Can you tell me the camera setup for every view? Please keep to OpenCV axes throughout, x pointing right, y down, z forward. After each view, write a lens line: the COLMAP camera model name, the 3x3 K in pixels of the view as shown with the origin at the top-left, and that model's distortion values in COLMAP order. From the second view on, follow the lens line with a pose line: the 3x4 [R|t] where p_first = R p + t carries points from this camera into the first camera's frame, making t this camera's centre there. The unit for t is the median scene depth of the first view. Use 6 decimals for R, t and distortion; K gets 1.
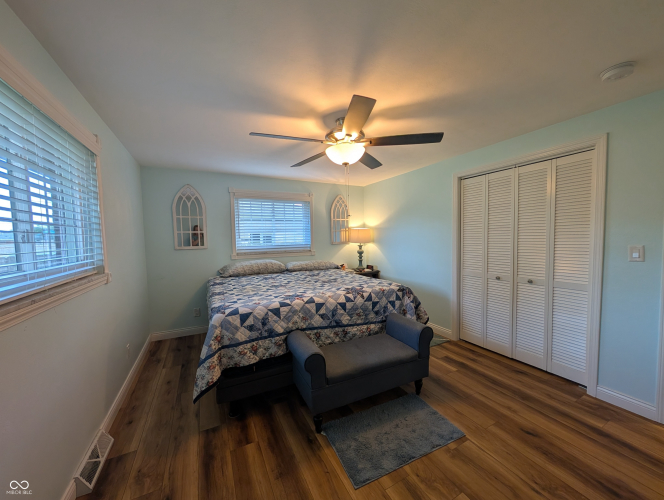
lens RADIAL K [[253.6, 0, 331.6], [0, 253.6, 252.1], [0, 0, 1]] dist [-0.001921, 0.000321]
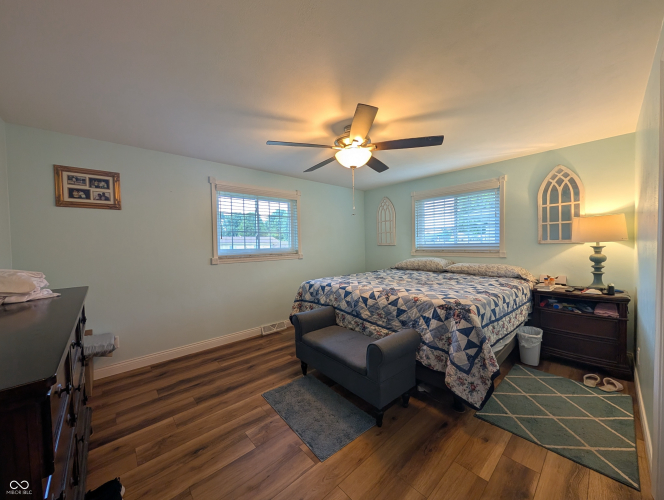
lens RADIAL K [[253.6, 0, 327.1], [0, 253.6, 249.6], [0, 0, 1]] dist [-0.001921, 0.000321]
pose [[0.230768, 0.035743, -0.972352, 0.962016], [-0.043555, 0.998703, 0.026375, -0.017041], [0.972033, 0.036265, 0.232026, 0.565477]]
